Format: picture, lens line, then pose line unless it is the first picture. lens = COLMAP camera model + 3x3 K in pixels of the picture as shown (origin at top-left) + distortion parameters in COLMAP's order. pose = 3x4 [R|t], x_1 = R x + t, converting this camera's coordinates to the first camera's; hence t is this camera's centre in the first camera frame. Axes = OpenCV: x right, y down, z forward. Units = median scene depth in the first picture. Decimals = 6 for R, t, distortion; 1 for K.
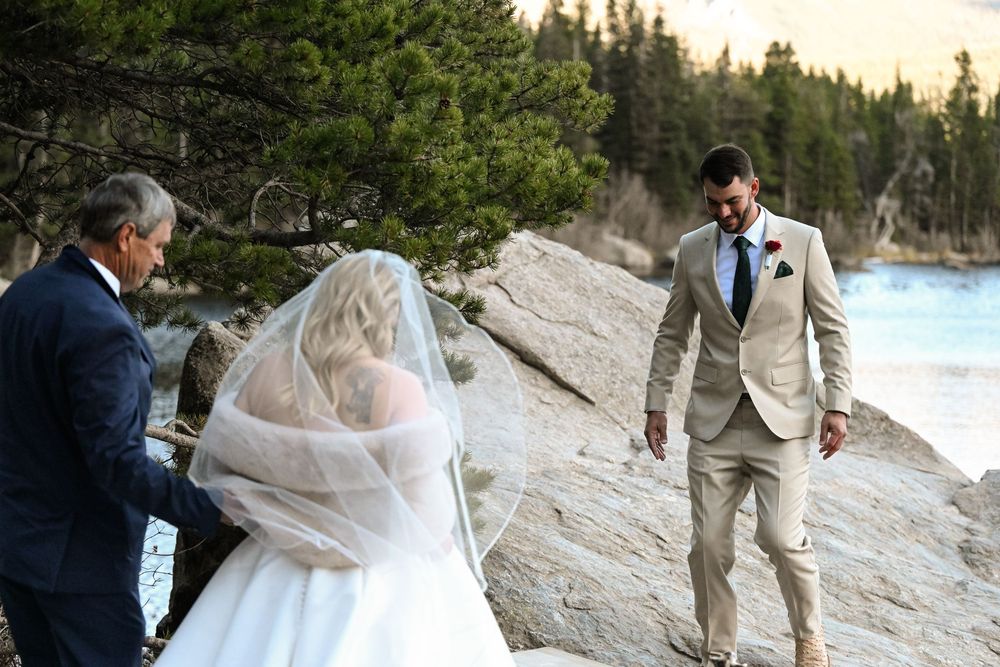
lens RADIAL K [[2138.0, 0, 501.6], [0, 2138.0, 333.9], [0, 0, 1]] dist [0.006107, 0.000000]
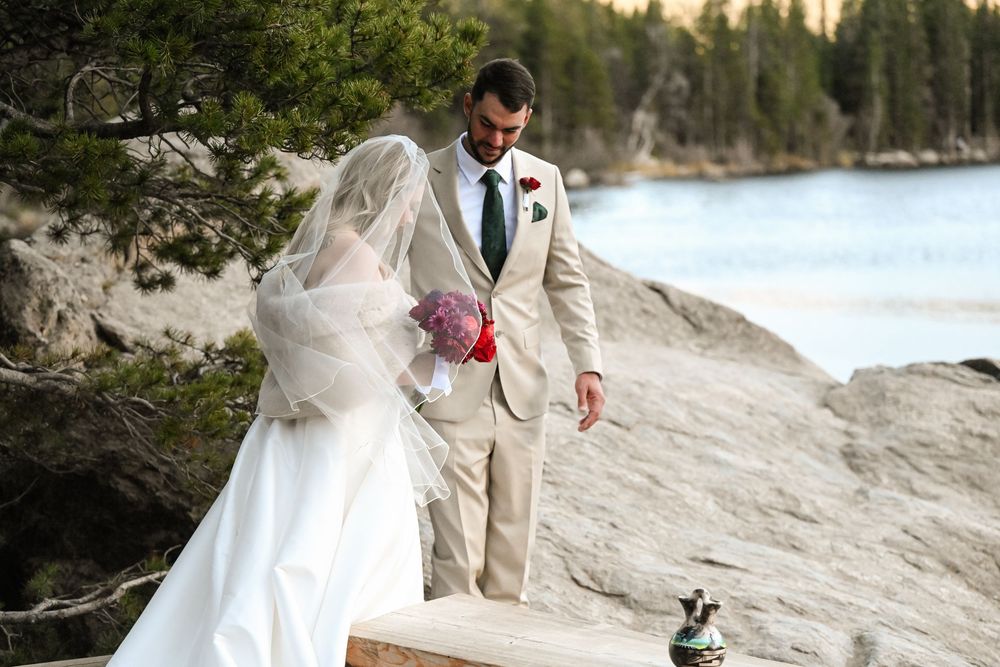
lens RADIAL K [[2138.0, 0, 496.1], [0, 2138.0, 334.2], [0, 0, 1]] dist [0.006107, 0.000000]
pose [[0.993087, -0.047988, 0.107120, -0.034374], [0.044299, 0.998349, 0.036554, 0.009059], [-0.108697, -0.031556, 0.993574, 0.107665]]
